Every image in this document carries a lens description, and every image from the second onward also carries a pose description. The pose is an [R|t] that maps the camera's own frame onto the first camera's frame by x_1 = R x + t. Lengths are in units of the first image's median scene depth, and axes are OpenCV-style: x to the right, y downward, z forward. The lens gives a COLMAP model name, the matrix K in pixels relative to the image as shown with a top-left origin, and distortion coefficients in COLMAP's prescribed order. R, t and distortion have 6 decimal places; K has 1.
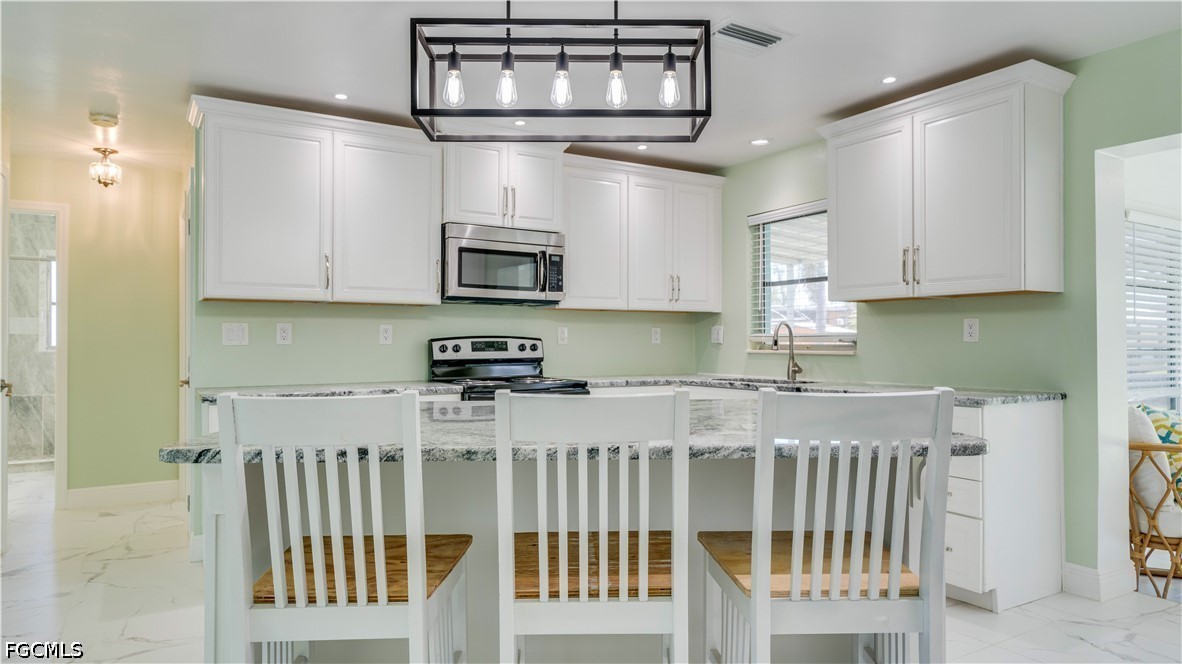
lens RADIAL K [[707.7, 0, 592.9], [0, 707.7, 337.9], [0, 0, 1]] dist [-0.000901, -0.000019]
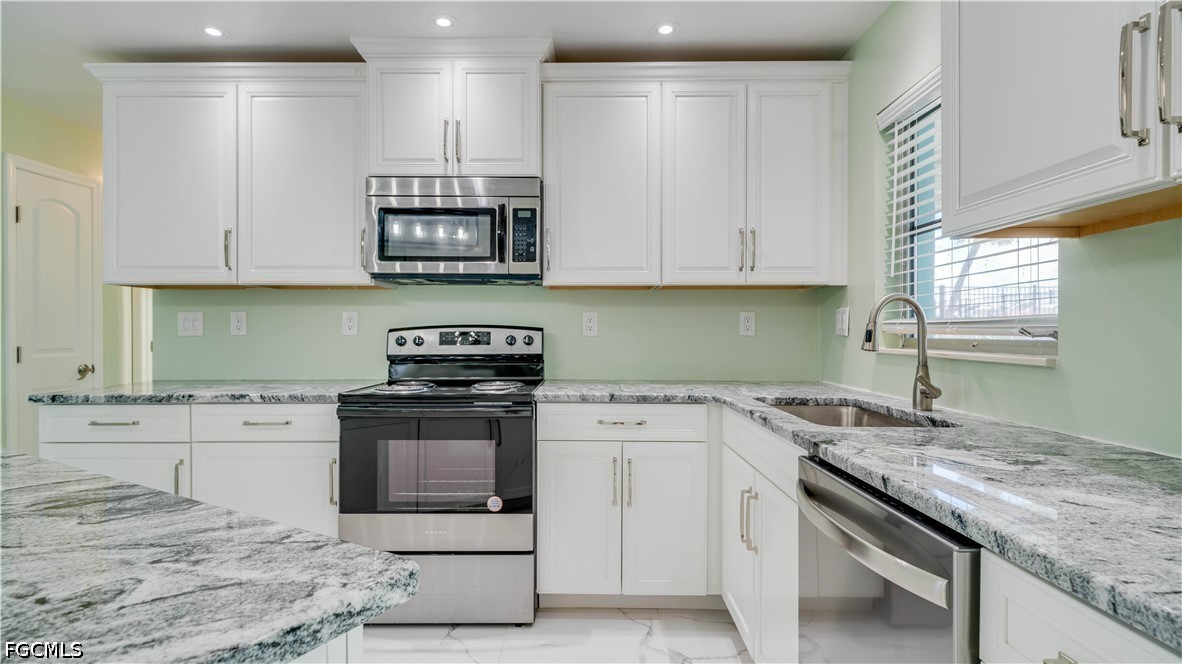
lens RADIAL K [[583.7, 0, 584.6], [0, 583.7, 332.8], [0, 0, 1]] dist [-0.002130, -0.000501]
pose [[0.849471, 0.001200, -0.527634, 0.306648], [0.002156, 0.999981, 0.005746, 0.002416], [0.527631, -0.006018, 0.849453, 0.544958]]
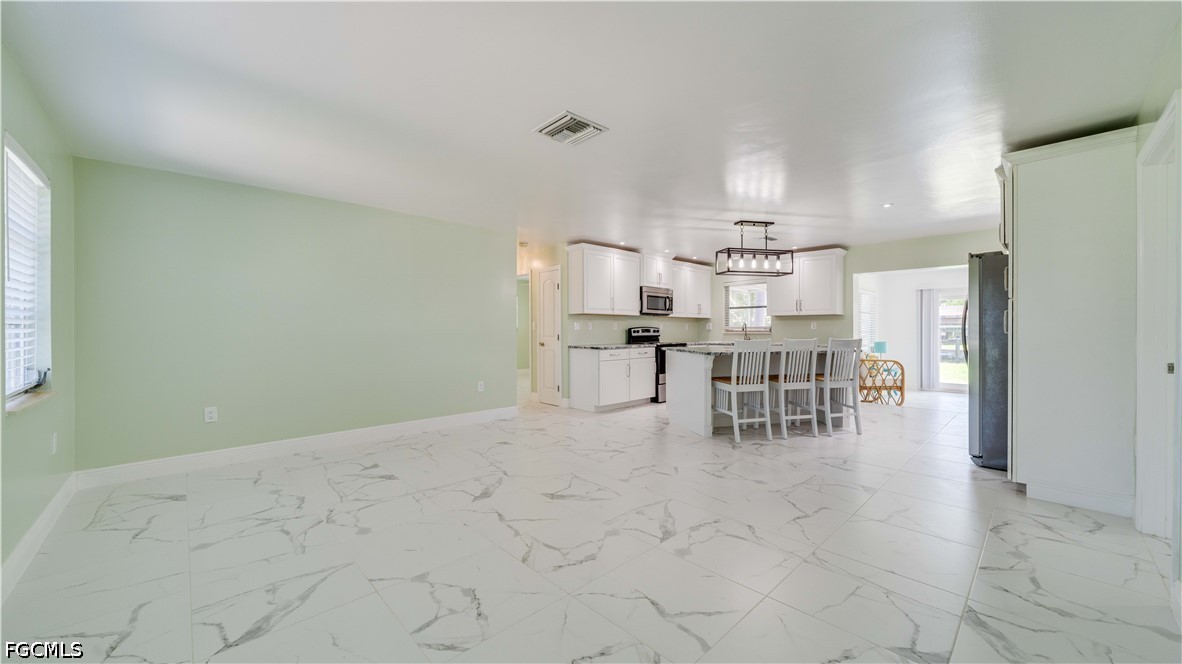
lens RADIAL K [[433.0, 0, 587.2], [0, 433.0, 330.0], [0, 0, 1]] dist [0.000920, 0.000036]
pose [[0.977286, 0.001324, 0.211919, -0.731940], [-0.003070, 0.999964, 0.007913, -0.003895], [-0.211900, -0.008384, 0.977255, -0.575965]]
